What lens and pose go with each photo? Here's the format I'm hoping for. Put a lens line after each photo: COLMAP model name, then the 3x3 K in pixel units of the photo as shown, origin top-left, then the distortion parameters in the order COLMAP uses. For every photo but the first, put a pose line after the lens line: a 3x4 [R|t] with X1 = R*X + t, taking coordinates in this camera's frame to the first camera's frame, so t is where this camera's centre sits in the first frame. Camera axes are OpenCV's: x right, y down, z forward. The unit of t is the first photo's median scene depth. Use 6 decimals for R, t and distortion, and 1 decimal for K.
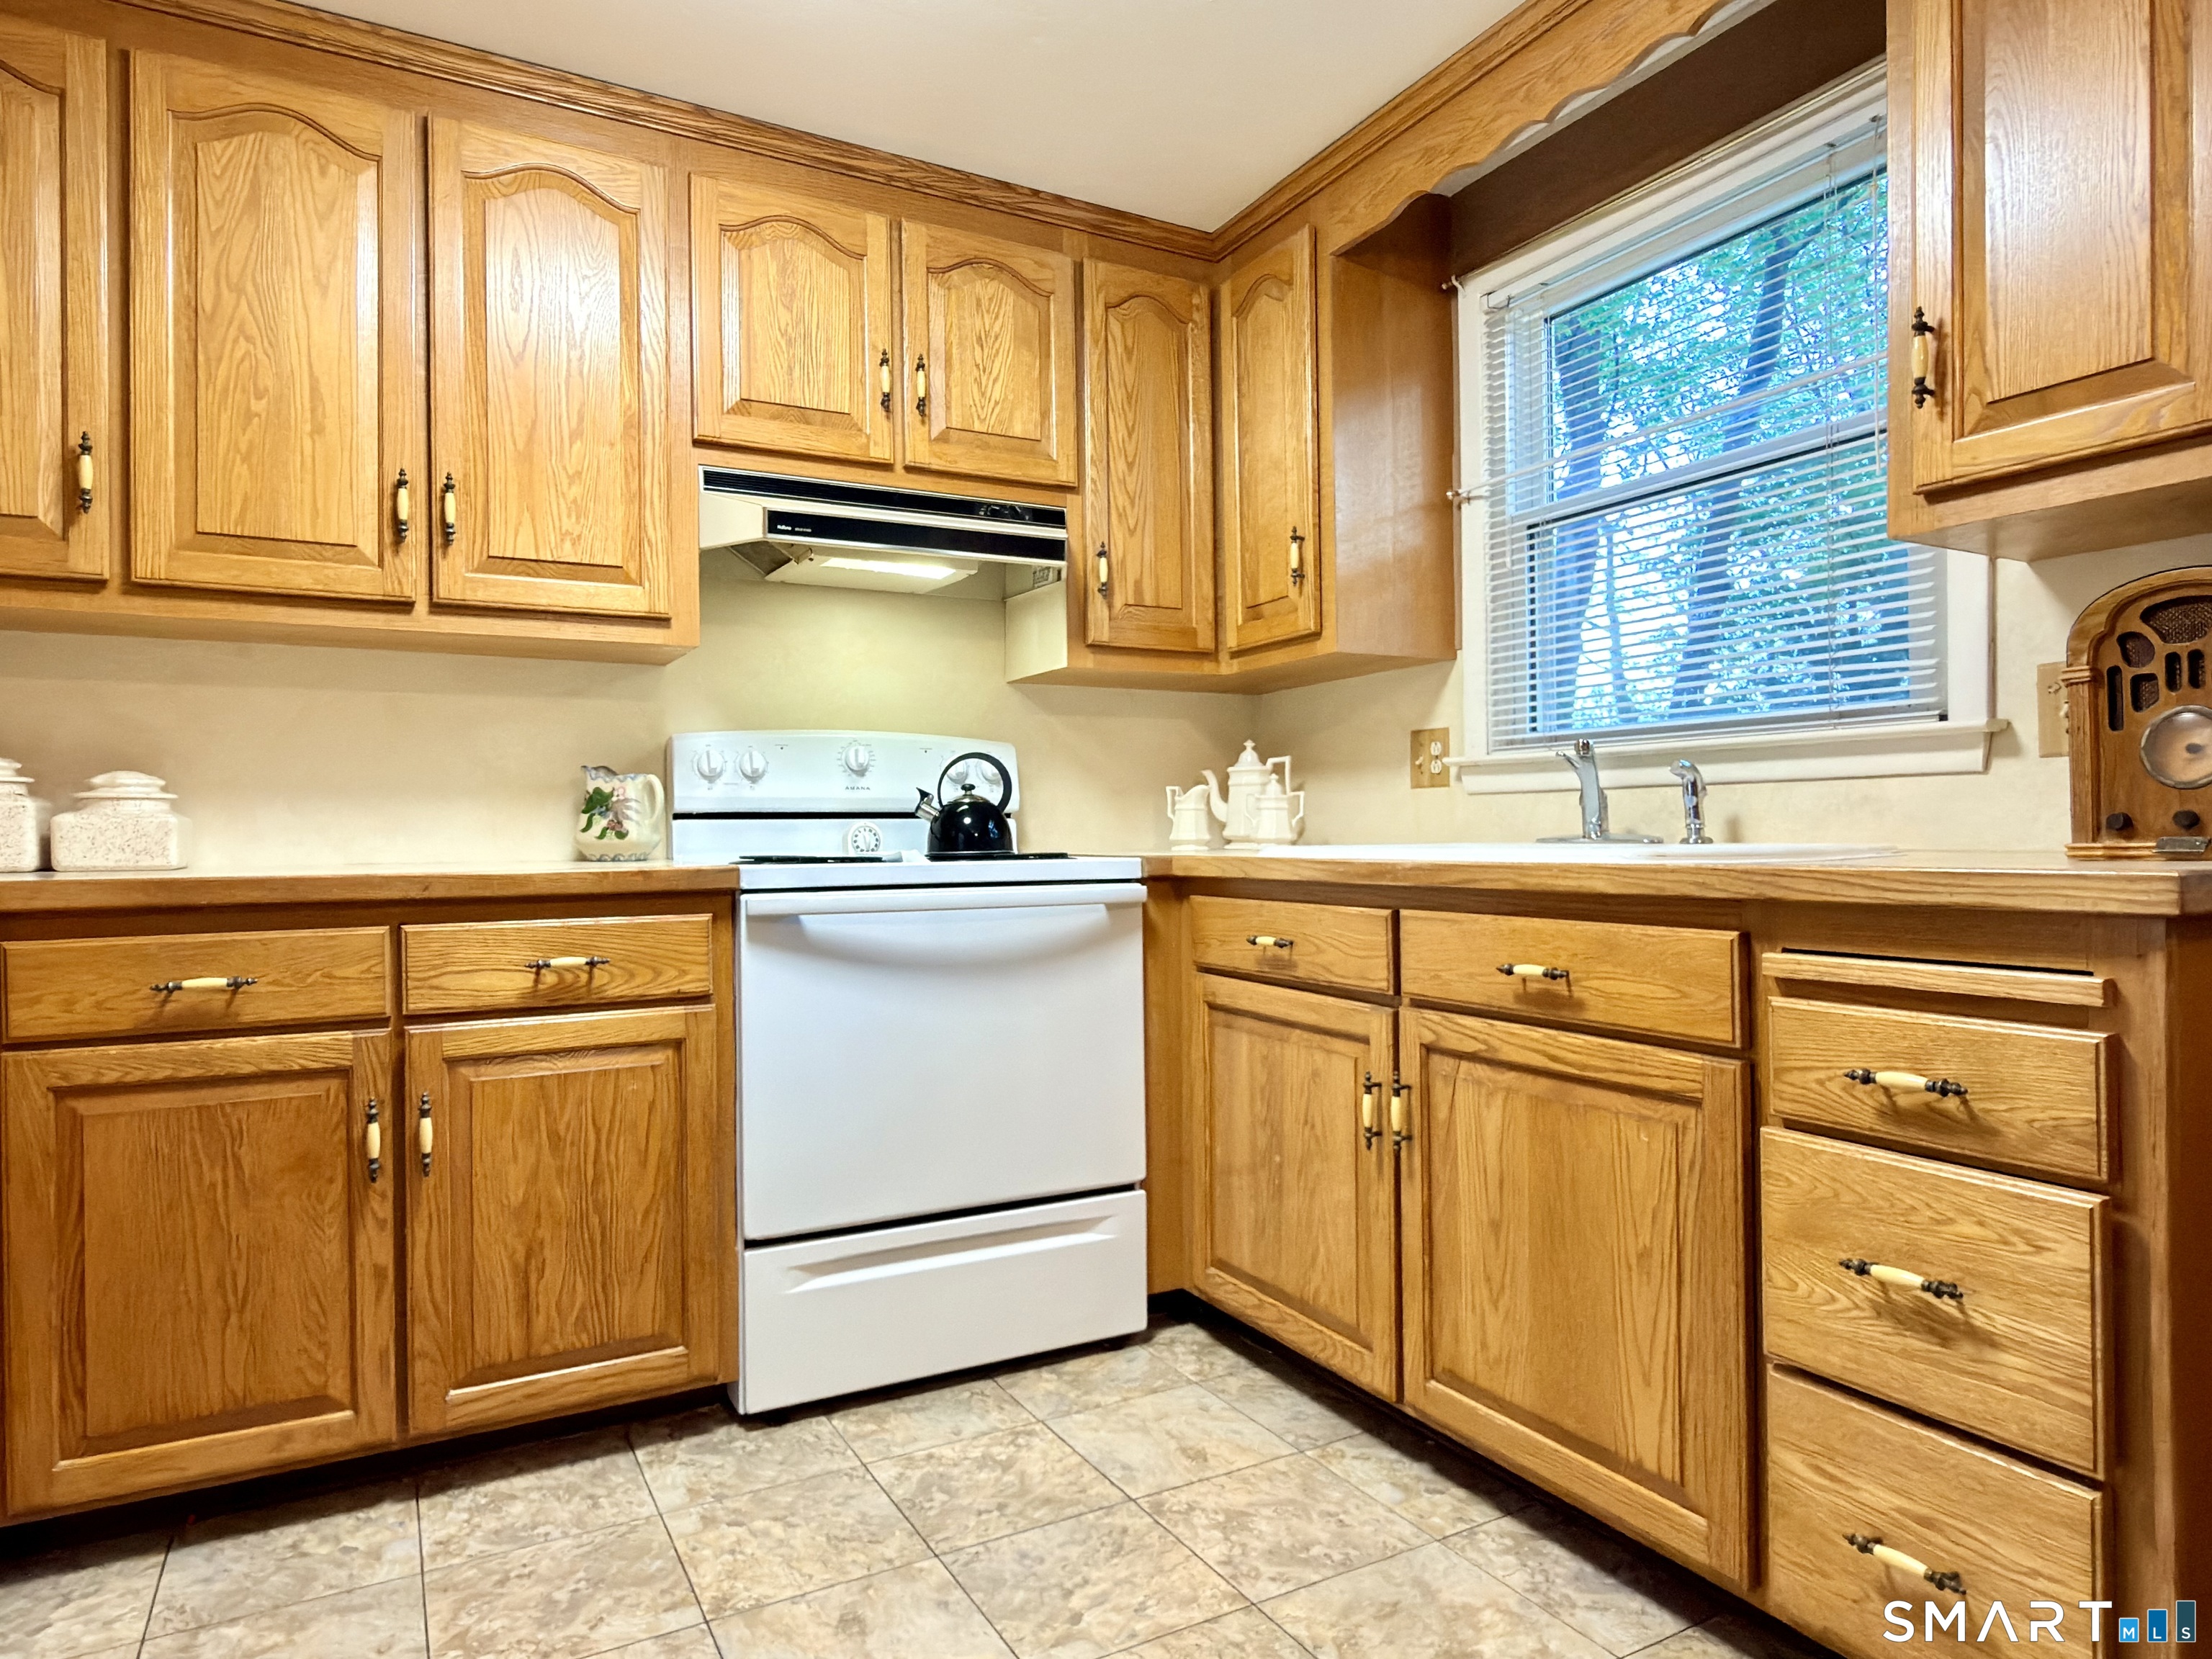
lens RADIAL K [[1330.6, 0, 1092.4], [0, 1330.6, 828.4], [0, 0, 1]] dist [-0.000443, -0.000606]
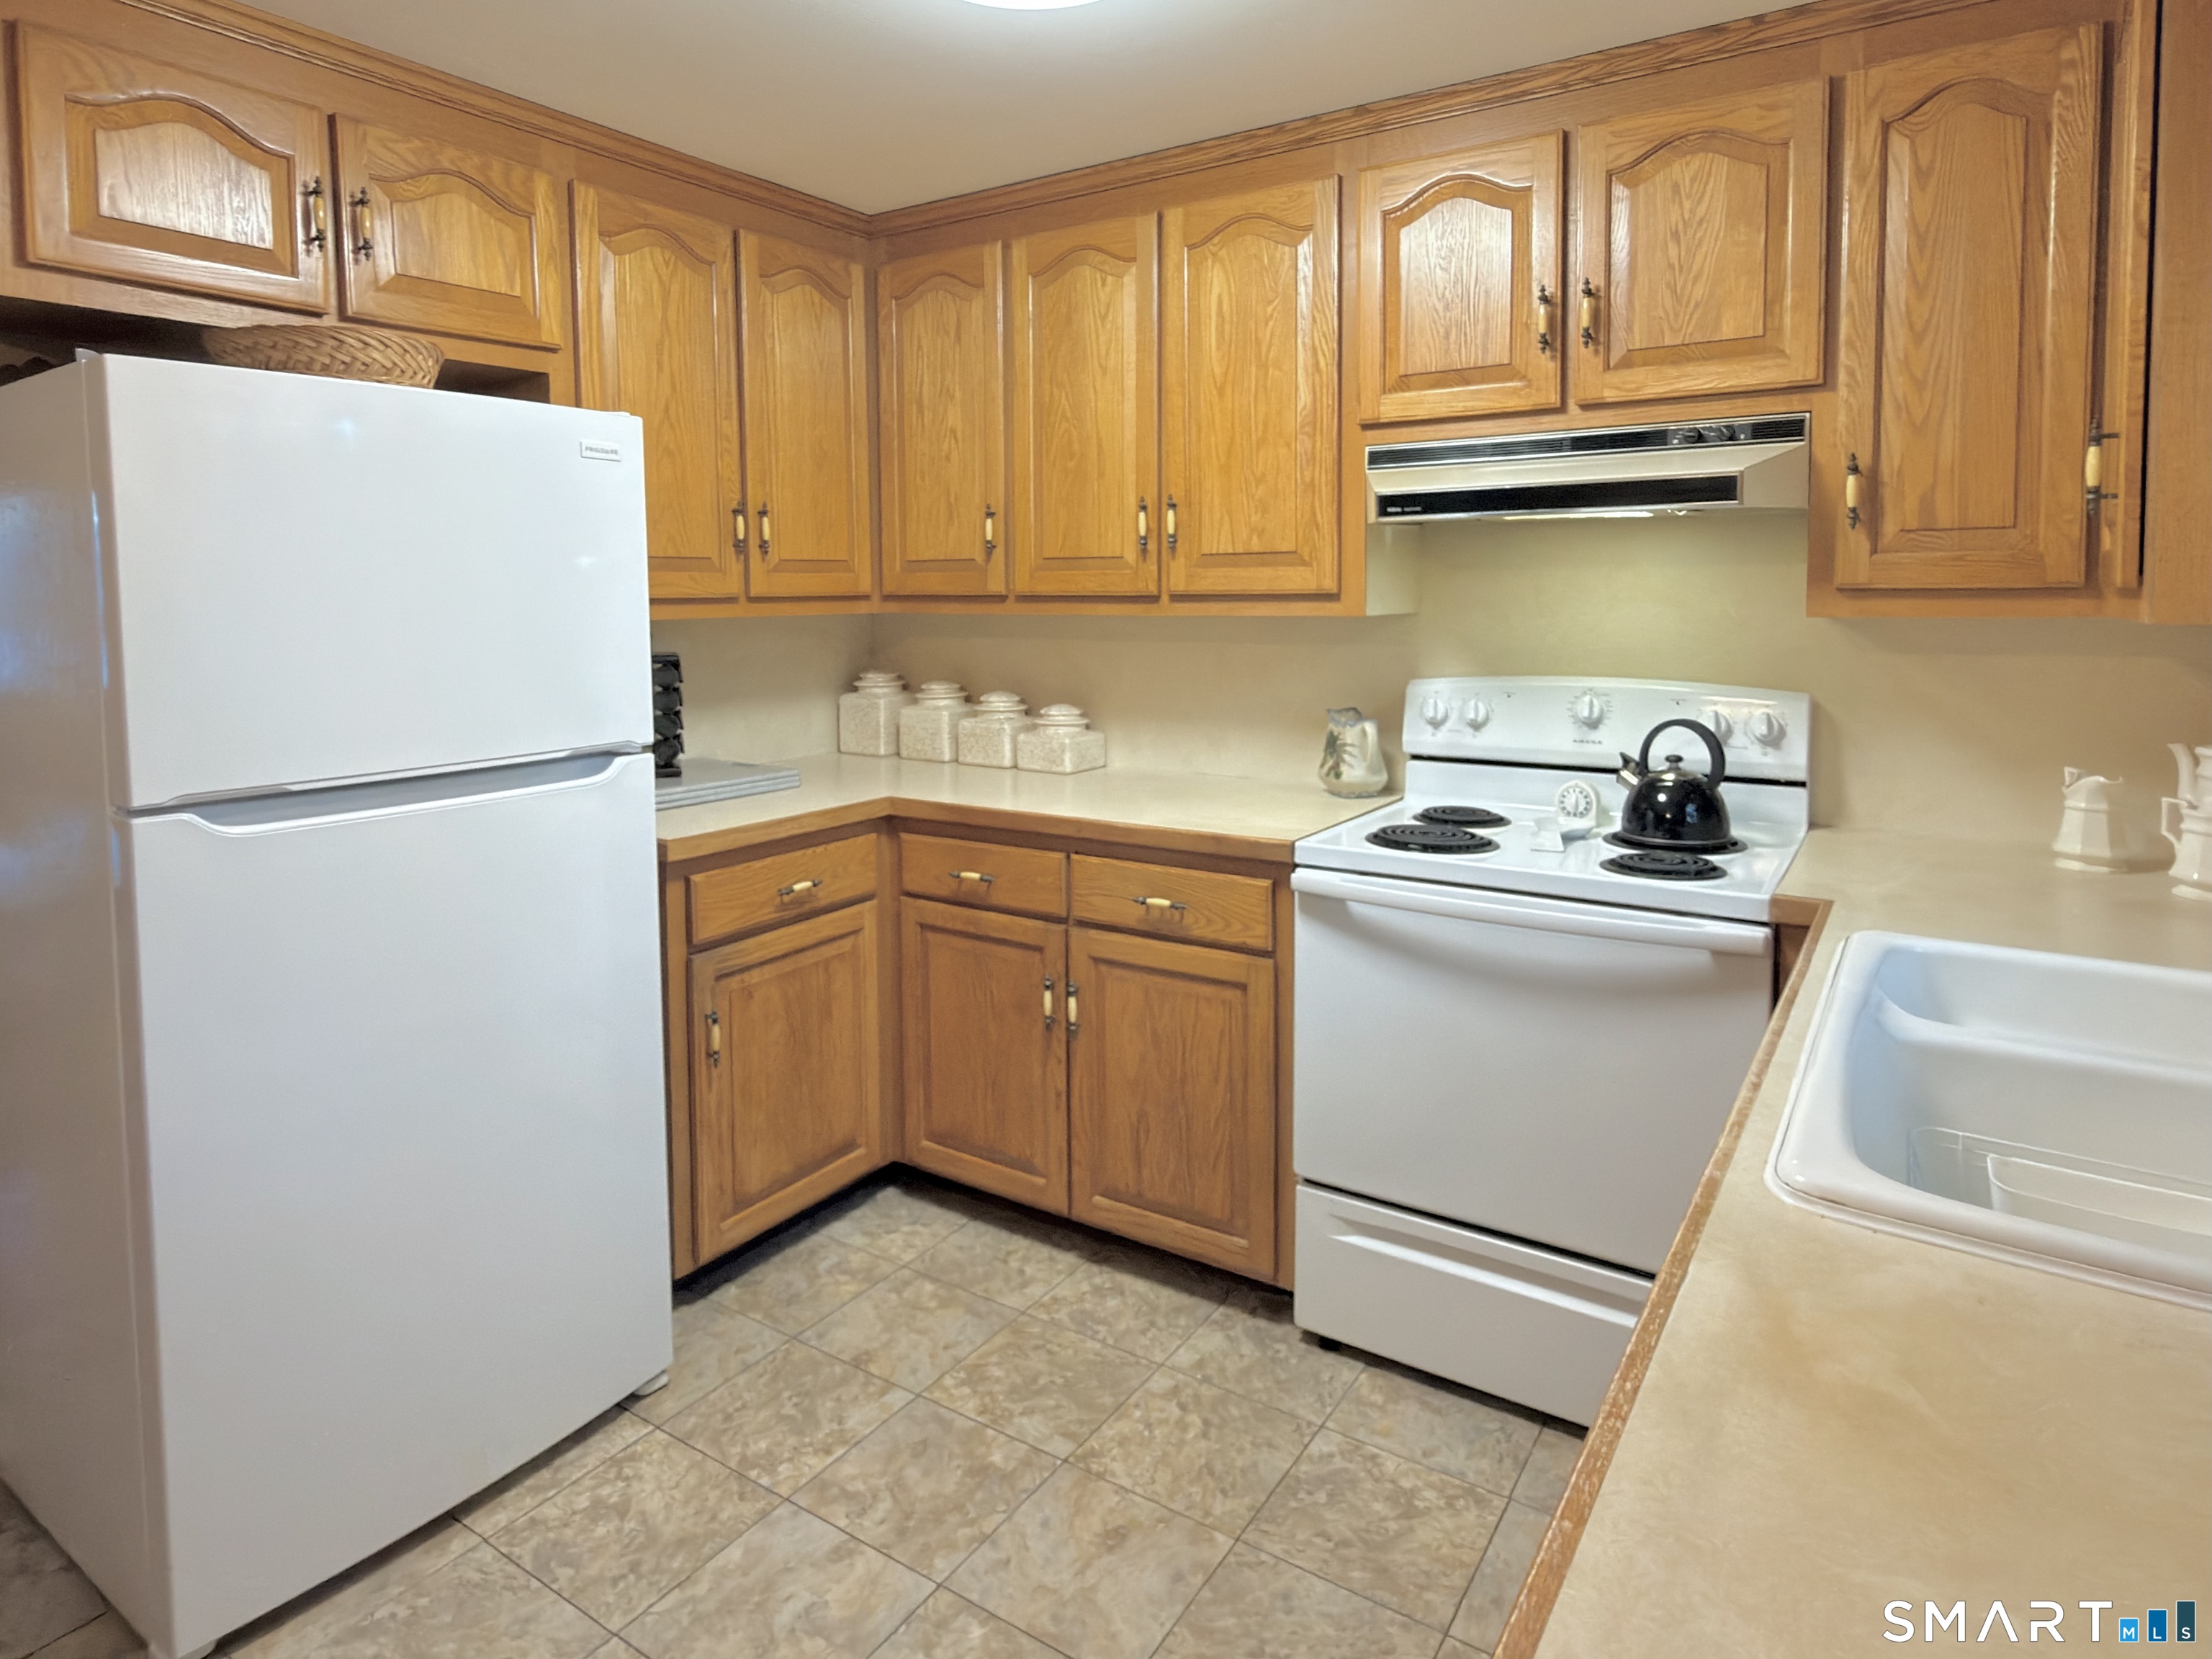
lens RADIAL K [[1295.7, 0, 1123.8], [0, 1295.7, 647.1], [0, 0, 1]] dist [-0.003975, -0.002635]
pose [[0.464897, 0.053409, -0.883753, 0.627288], [0.005917, 0.997969, 0.063424, -0.208245], [0.885345, -0.034715, 0.463637, 0.395272]]
